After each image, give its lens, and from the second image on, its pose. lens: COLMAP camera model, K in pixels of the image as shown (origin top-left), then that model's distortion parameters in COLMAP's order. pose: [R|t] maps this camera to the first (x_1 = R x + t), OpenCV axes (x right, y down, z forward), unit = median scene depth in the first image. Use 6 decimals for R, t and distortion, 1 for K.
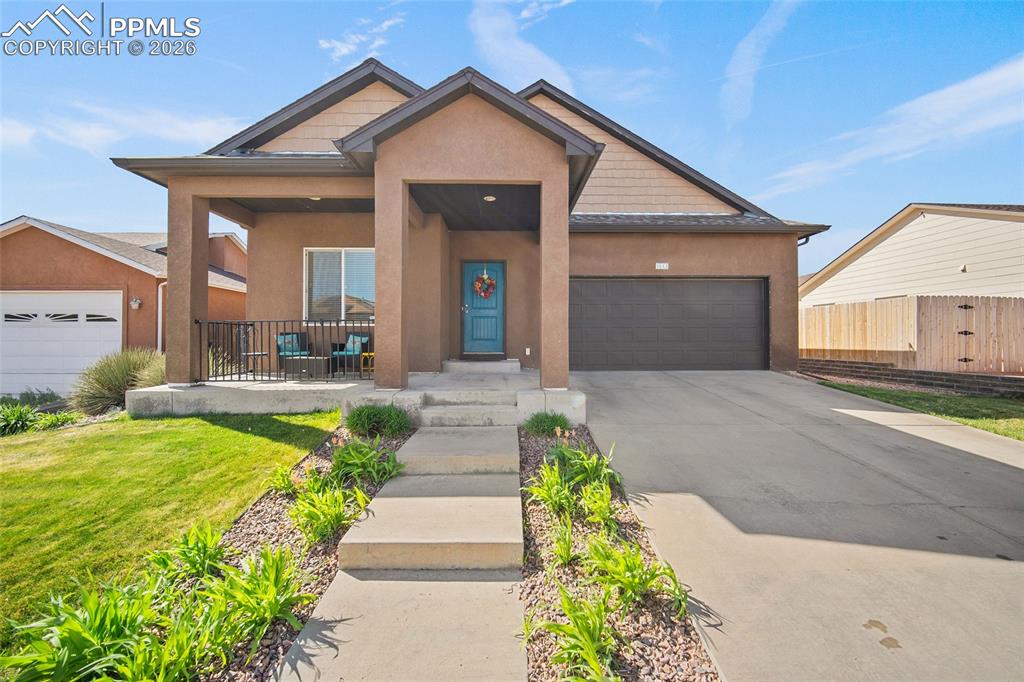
lens RADIAL K [[407.4, 0, 512.0], [0, 407.4, 341.0], [0, 0, 1]] dist [-0.001252, -0.000108]
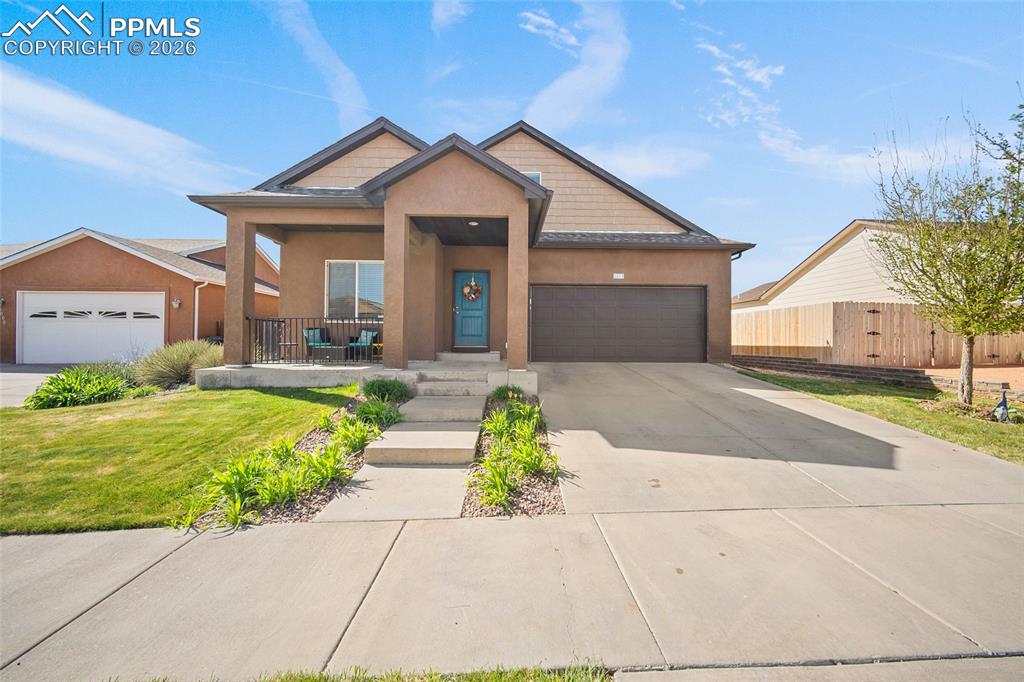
lens RADIAL K [[400.0, 0, 512.0], [0, 400.0, 341.0], [0, 0, 1]] dist [0.001214, 0.000068]
pose [[0.999969, 0.007921, -0.000330, 0.074840], [-0.007922, 0.999966, -0.002388, 0.021043], [0.000311, 0.002390, 0.999997, -0.271449]]
